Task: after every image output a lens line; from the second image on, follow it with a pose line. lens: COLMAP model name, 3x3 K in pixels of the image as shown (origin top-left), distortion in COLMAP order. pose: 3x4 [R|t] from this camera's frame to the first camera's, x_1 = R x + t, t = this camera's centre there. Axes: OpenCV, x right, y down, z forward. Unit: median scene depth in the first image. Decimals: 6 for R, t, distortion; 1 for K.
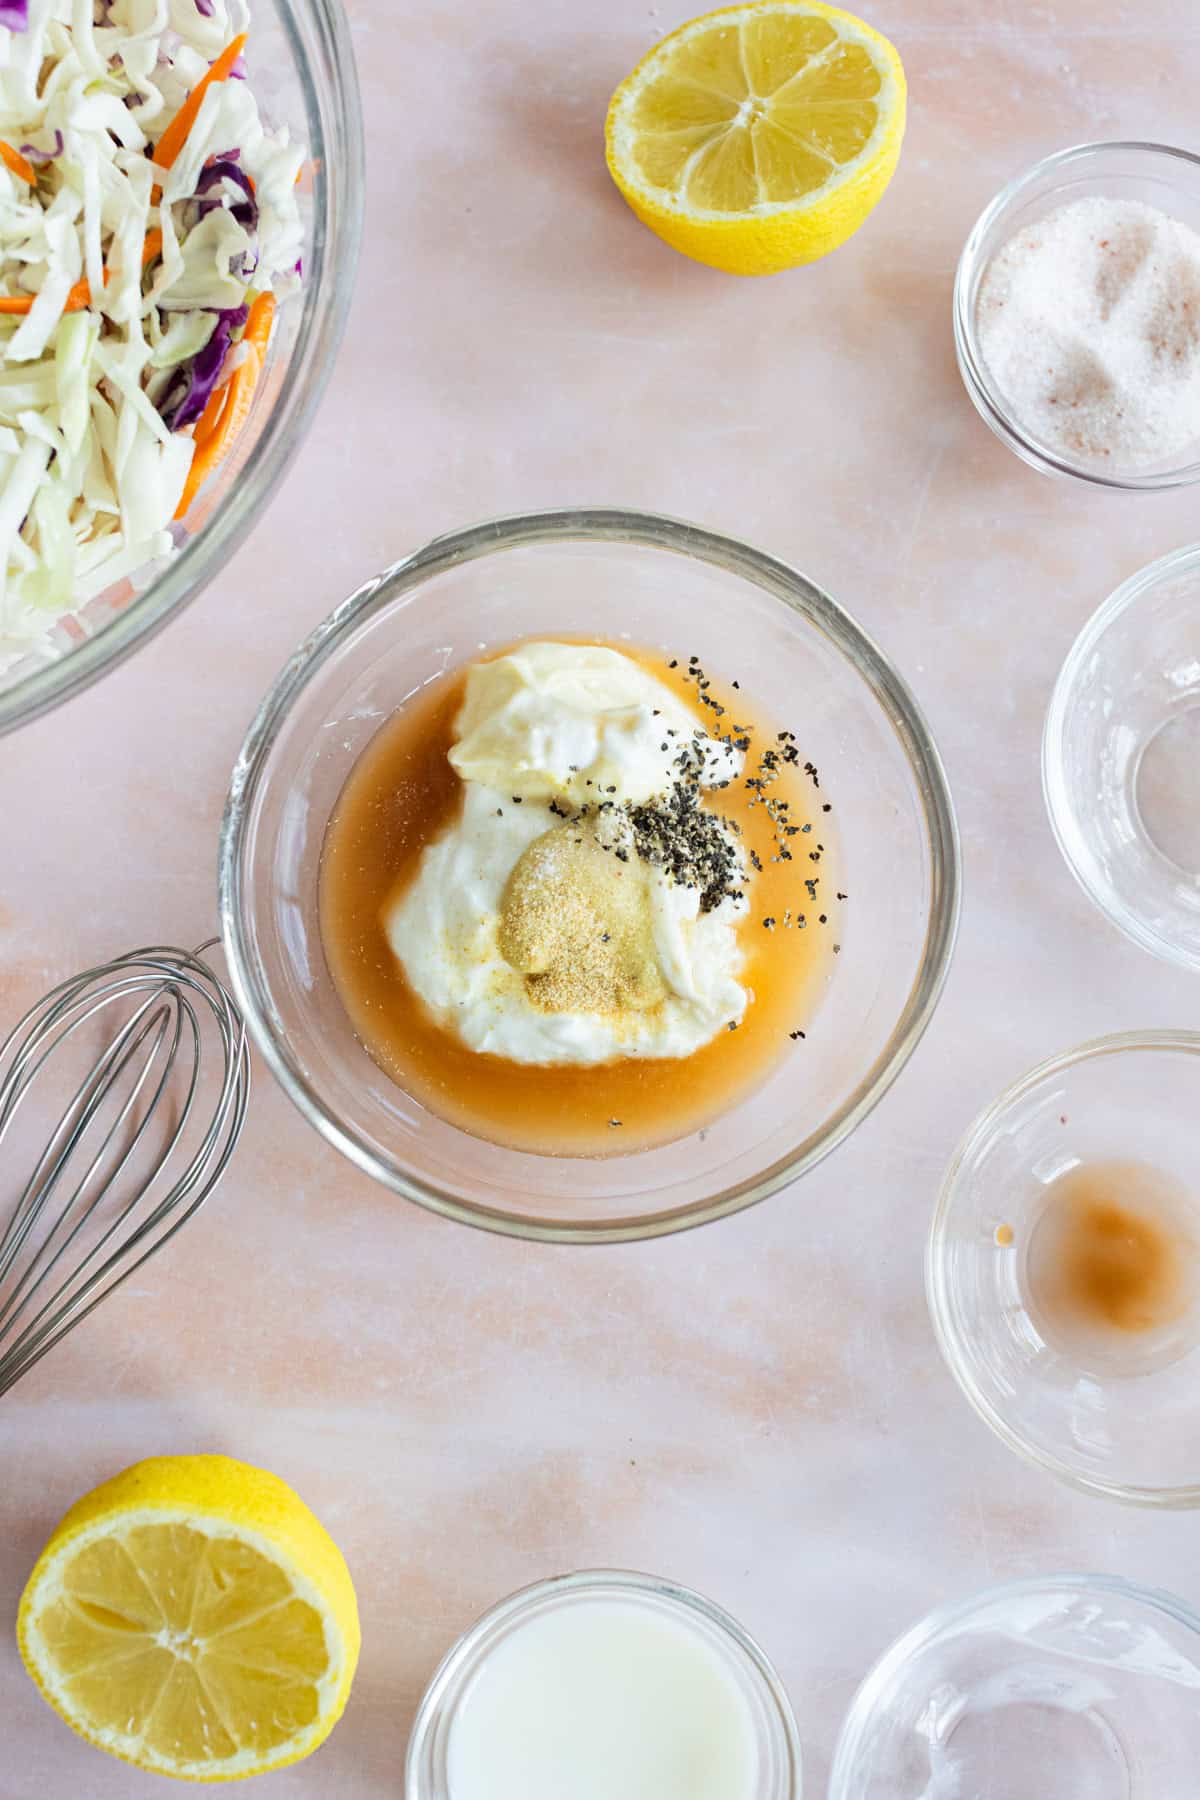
lens RADIAL K [[2567.8, 0, 600.0], [0, 2567.8, 900.0], [0, 0, 1]] dist [-0.027694, -0.034914]
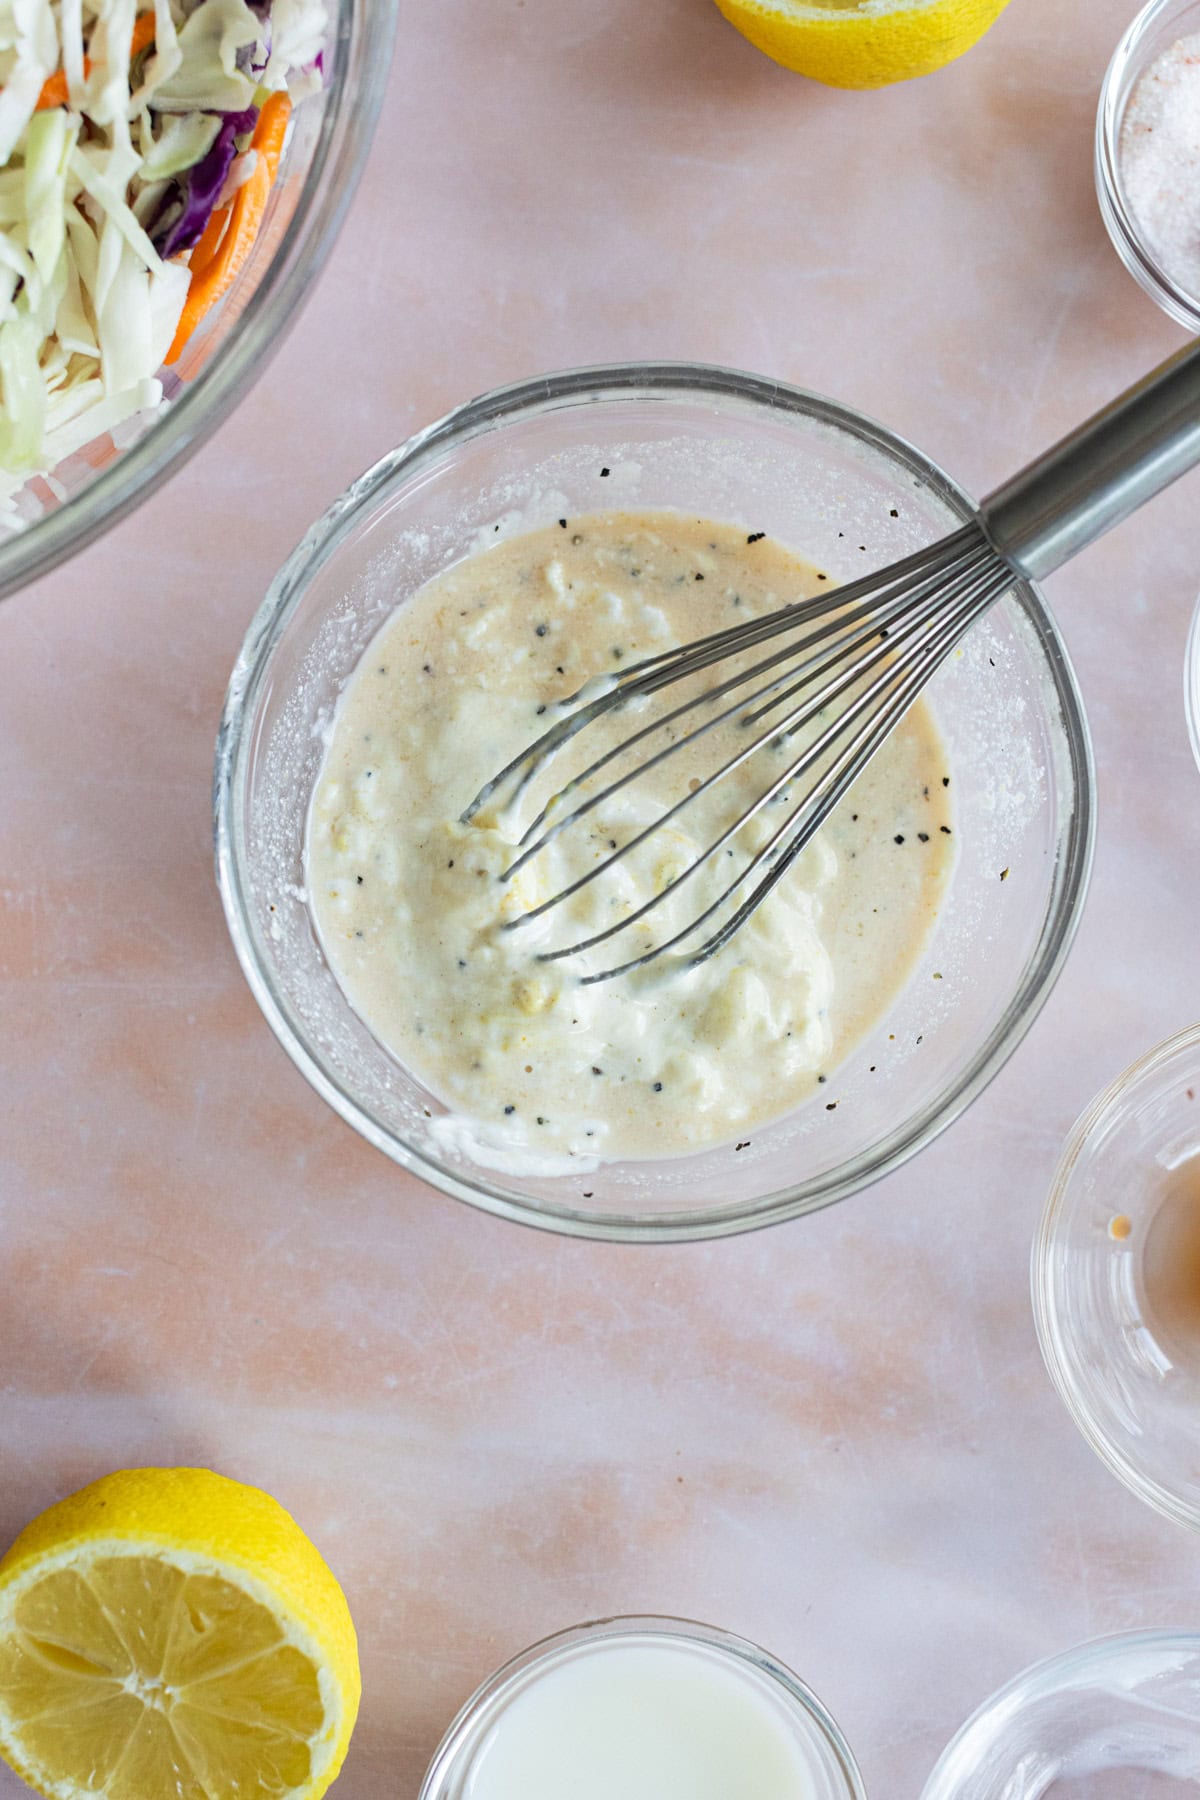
lens RADIAL K [[2656.9, 0, 600.0], [0, 2656.9, 900.0], [0, 0, 1]] dist [-0.026765, -0.042817]
pose [[0.999690, 0.024510, -0.004298, -0.016194], [-0.024254, 0.998354, 0.051966, -0.022534], [0.005565, -0.051845, 0.998640, 0.128330]]
